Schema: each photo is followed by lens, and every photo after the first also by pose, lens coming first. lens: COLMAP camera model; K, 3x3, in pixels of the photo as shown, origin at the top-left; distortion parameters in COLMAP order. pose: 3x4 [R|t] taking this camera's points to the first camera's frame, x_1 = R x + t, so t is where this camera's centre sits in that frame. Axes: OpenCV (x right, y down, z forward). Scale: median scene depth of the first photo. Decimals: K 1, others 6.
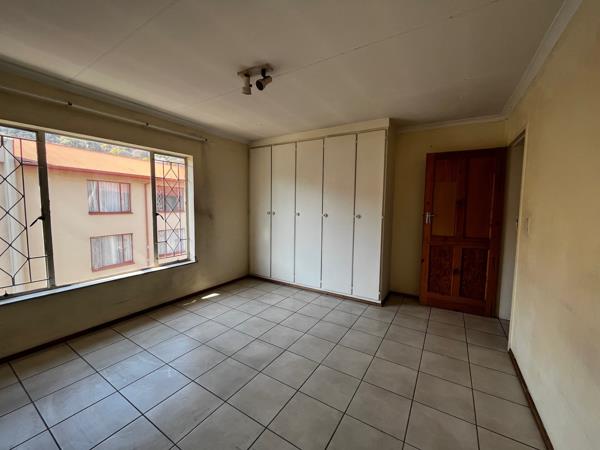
lens RADIAL K [[245.5, 0, 296.4], [0, 245.5, 225.1], [0, 0, 1]] dist [-0.000728, -0.000111]
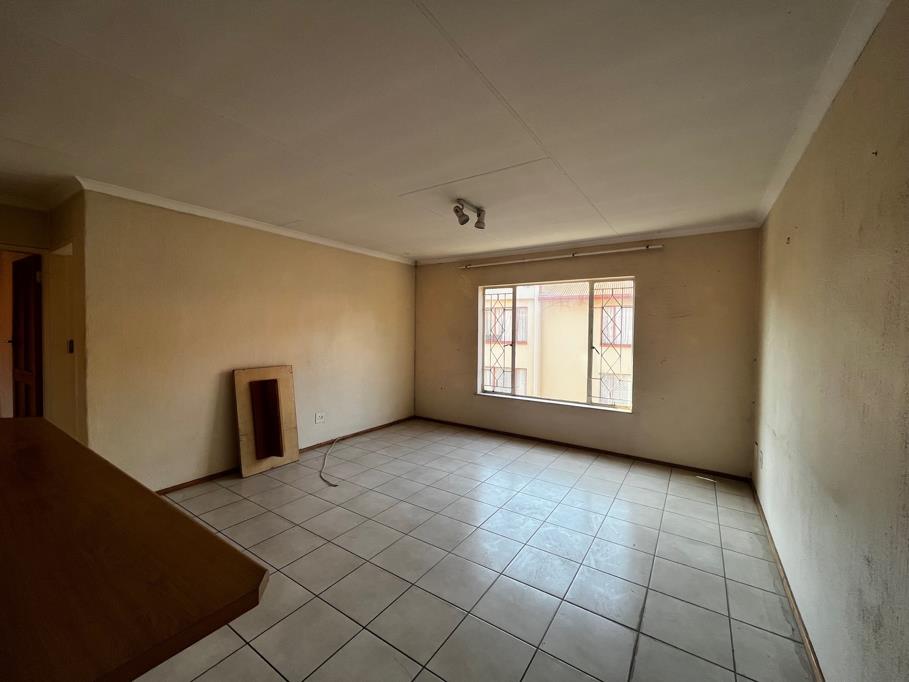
lens RADIAL K [[372.0, 0, 446.9], [0, 372.0, 341.9], [0, 0, 1]] dist [-0.000728, -0.000111]
pose [[-0.034812, 0.029425, -0.998961, 0.813133], [-0.094225, 0.995017, 0.032593, -0.057725], [0.994942, 0.095262, -0.031866, 0.471987]]
